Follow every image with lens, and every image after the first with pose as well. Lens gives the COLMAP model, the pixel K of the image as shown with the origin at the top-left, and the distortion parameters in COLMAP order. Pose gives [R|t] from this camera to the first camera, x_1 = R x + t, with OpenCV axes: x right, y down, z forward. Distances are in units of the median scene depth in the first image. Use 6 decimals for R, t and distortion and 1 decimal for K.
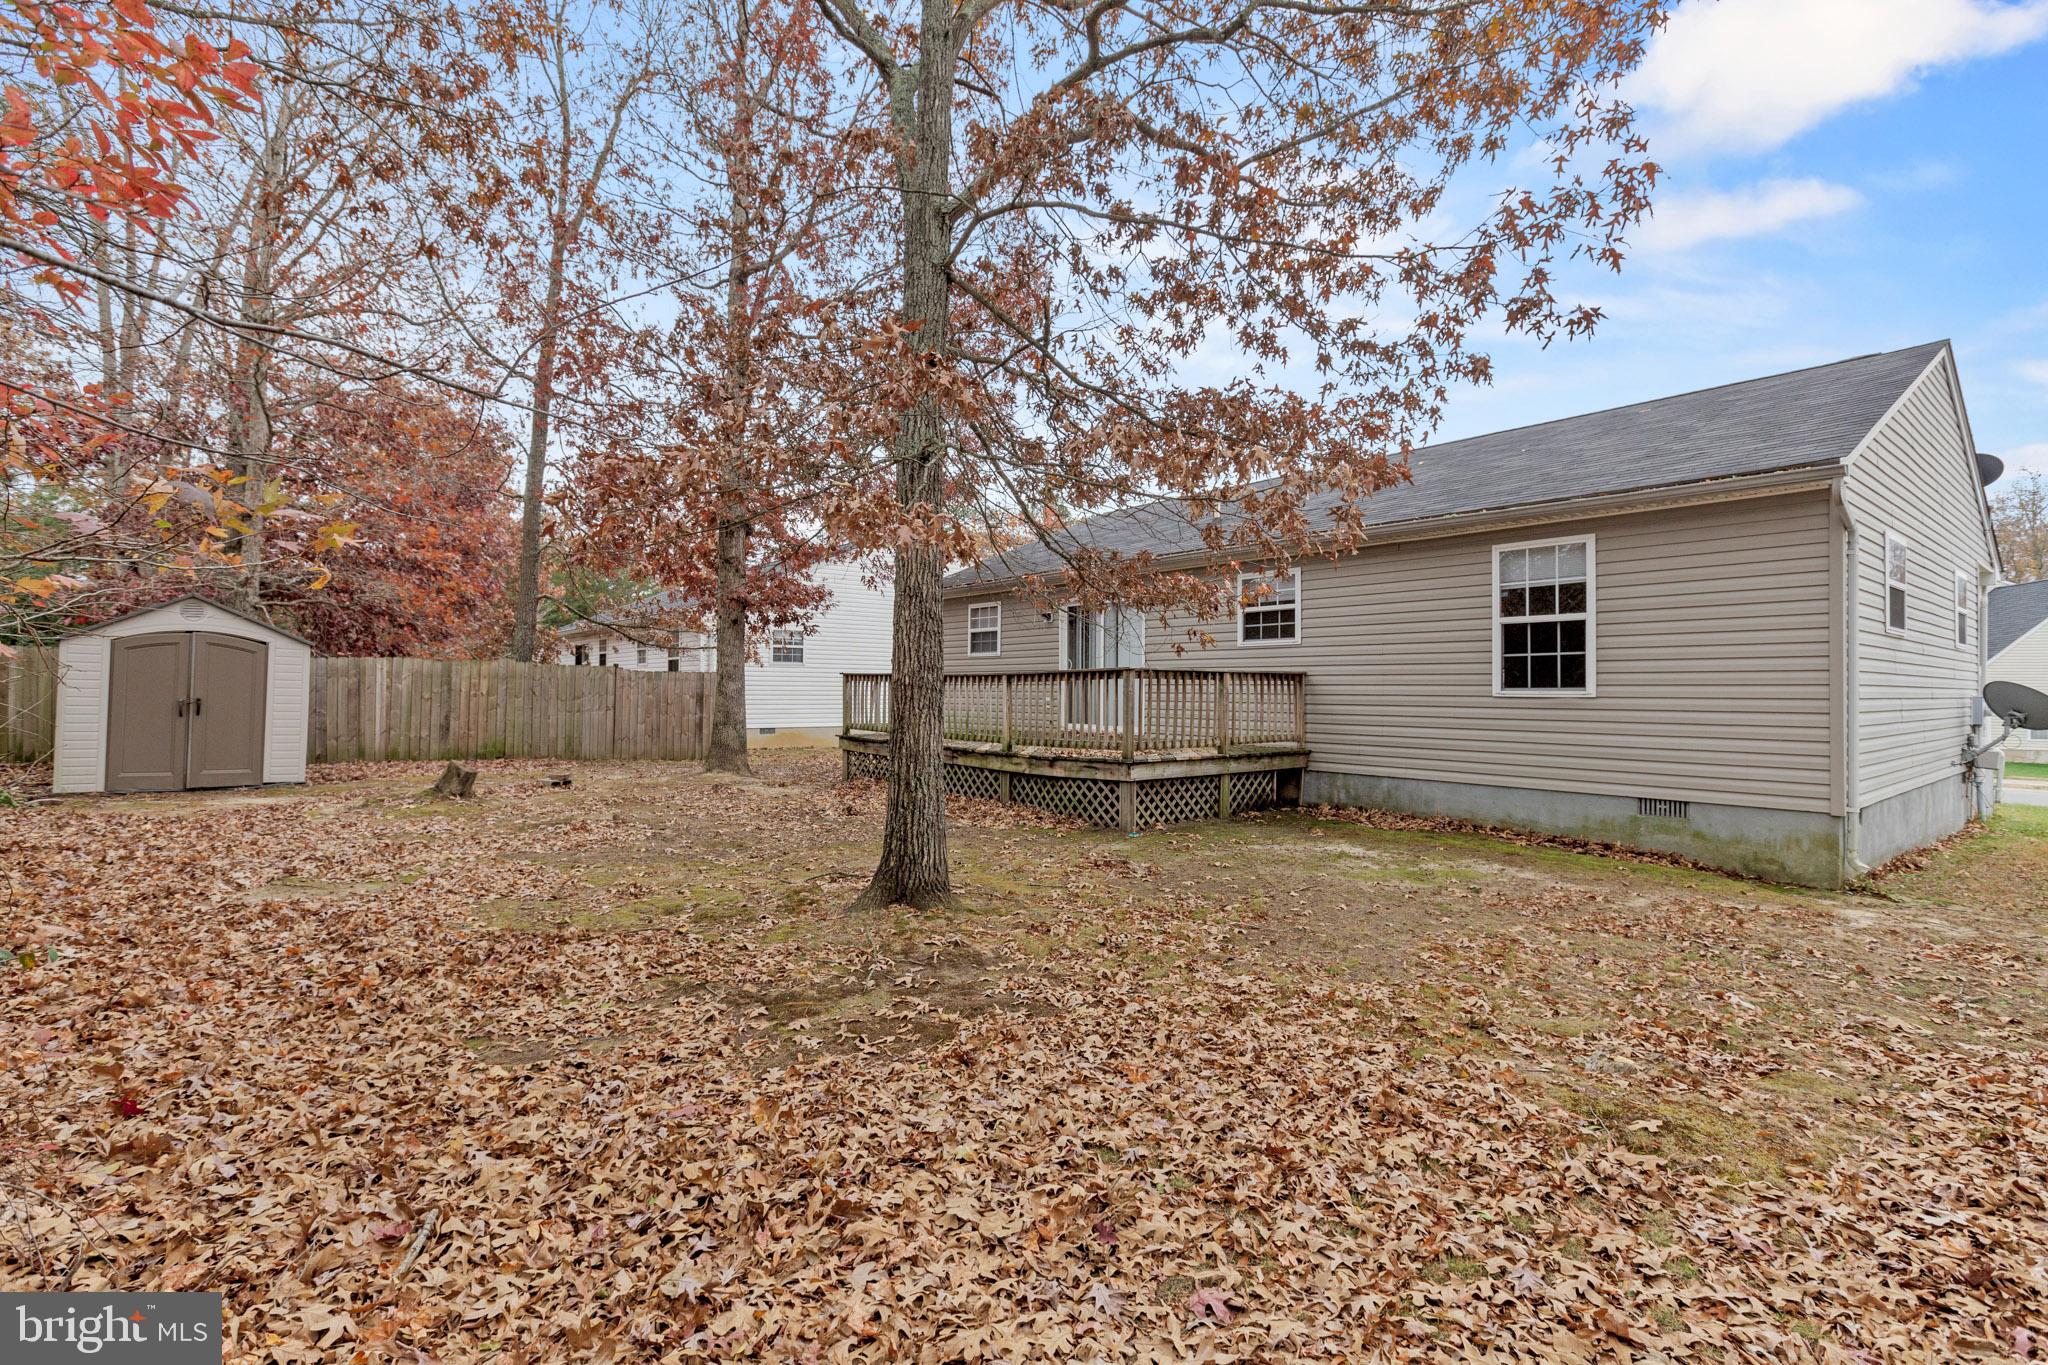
lens RADIAL K [[935.2, 0, 1024.0], [0, 935.2, 682.5], [0, 0, 1]] dist [-0.005479, -0.000886]
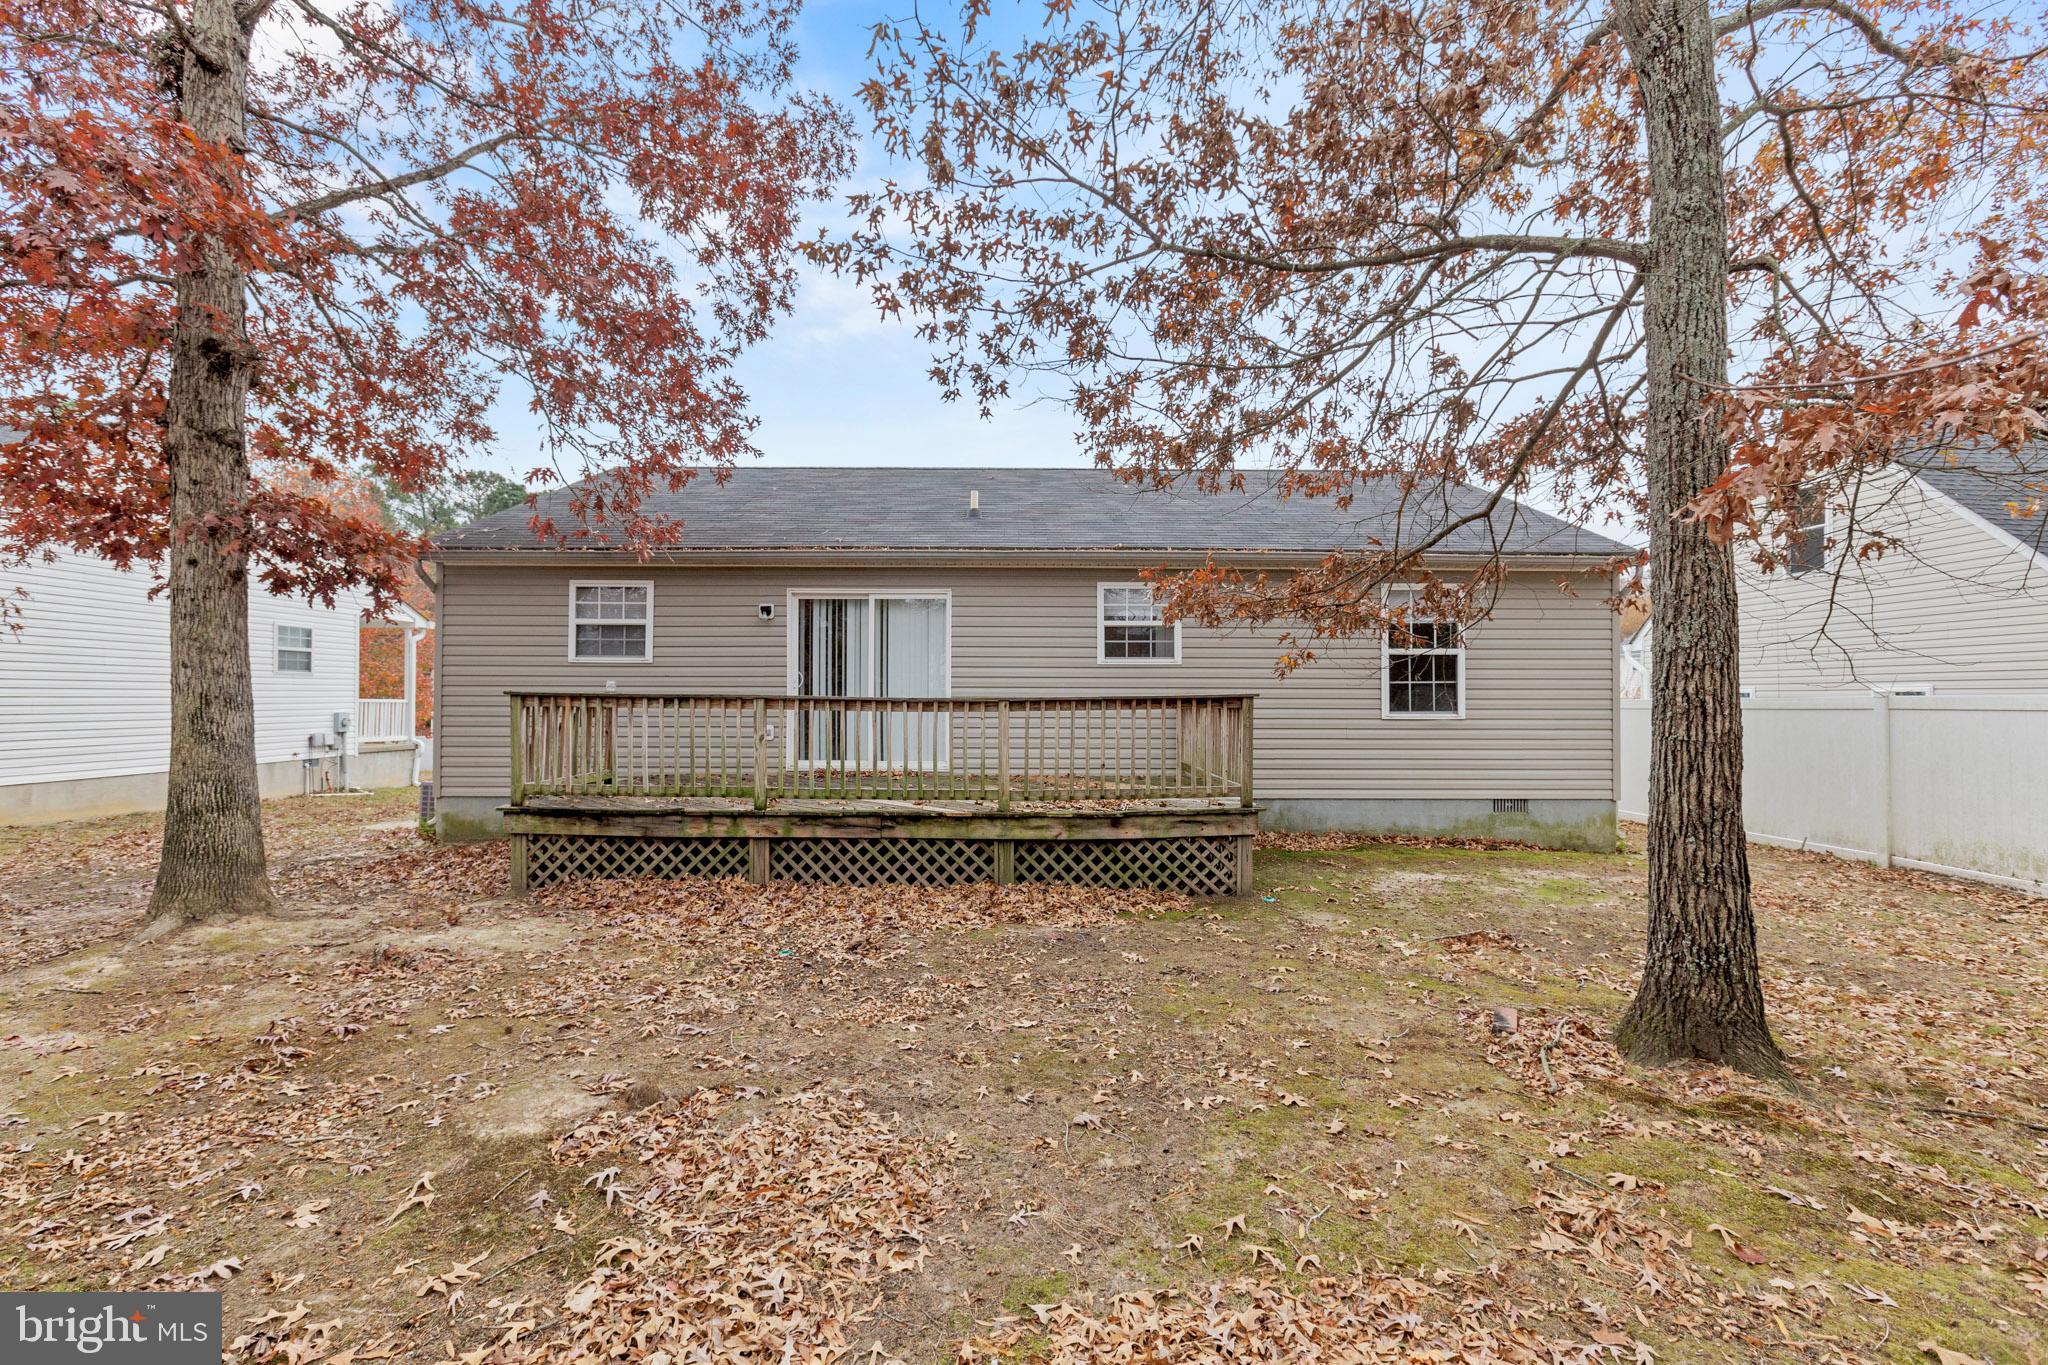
lens RADIAL K [[856.8, 0, 1024.0], [0, 856.8, 682.5], [0, 0, 1]] dist [-0.000580, -0.000100]
pose [[0.607405, 0.022675, 0.794069, -0.573221], [-0.003161, 0.999654, -0.026128, -0.000399], [-0.794386, 0.013360, 0.607266, 0.720520]]
